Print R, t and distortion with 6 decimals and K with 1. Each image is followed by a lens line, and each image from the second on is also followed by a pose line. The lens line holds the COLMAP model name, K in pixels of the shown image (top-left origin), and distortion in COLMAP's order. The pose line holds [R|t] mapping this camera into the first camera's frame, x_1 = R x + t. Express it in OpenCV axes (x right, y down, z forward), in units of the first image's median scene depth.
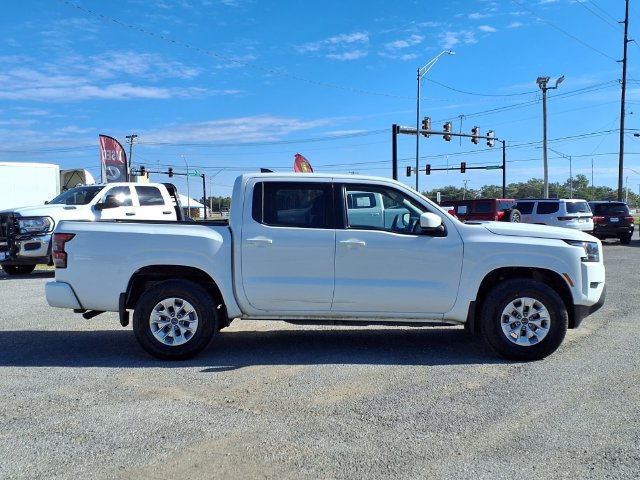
lens RADIAL K [[742.2, 0, 323.4], [0, 742.2, 240.1], [0, 0, 1]] dist [0.050816, 0.000000]
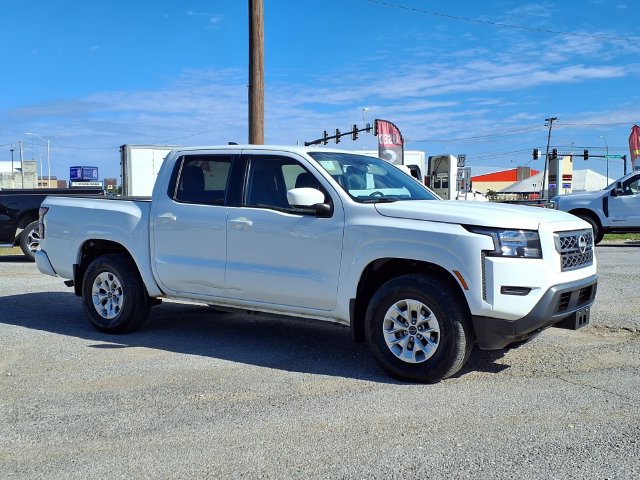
lens RADIAL K [[742.2, 0, 328.0], [0, 742.2, 244.5], [0, 0, 1]] dist [0.050816, 0.000000]
pose [[0.828722, 0.040203, -0.558215, 0.608652], [-0.026557, 0.999118, 0.032530, -0.001422], [0.559030, -0.012134, 0.829058, 0.317300]]
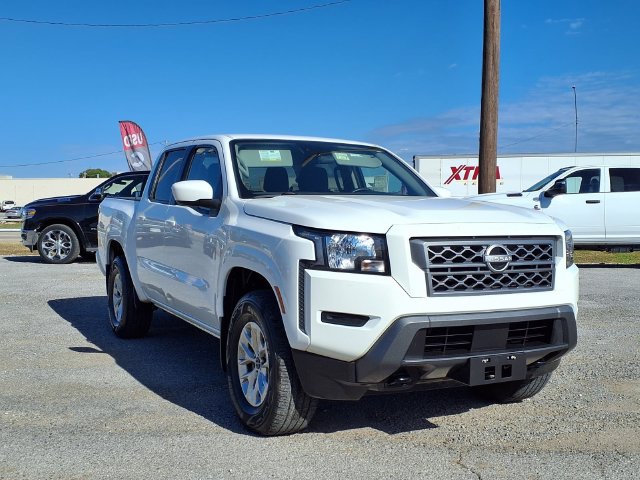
lens RADIAL K [[742.2, 0, 321.0], [0, 742.2, 245.7], [0, 0, 1]] dist [0.050816, 0.000000]
pose [[0.472748, 0.047681, -0.879907, 0.787274], [-0.038860, 0.998692, 0.033239, -0.003909], [0.880340, 0.018479, 0.473983, 0.753168]]
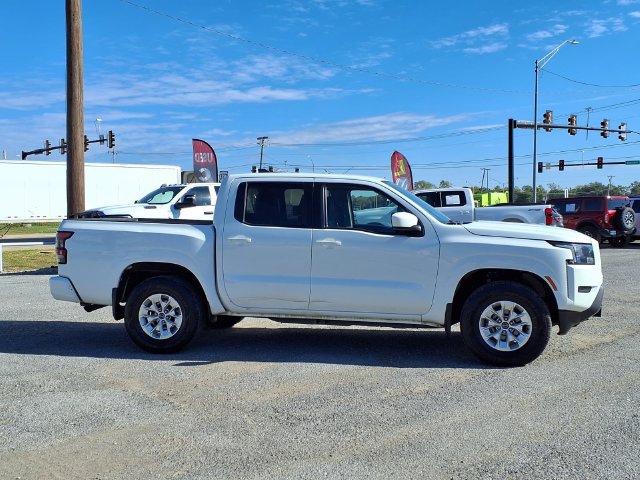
lens RADIAL K [[742.2, 0, 322.3], [0, 742.2, 243.7], [0, 0, 1]] dist [0.050816, 0.000000]
pose [[0.982492, 0.008171, -0.186123, 0.213042], [-0.006818, 0.999945, 0.007909, -0.002401], [0.186178, -0.006501, 0.982495, 0.014995]]
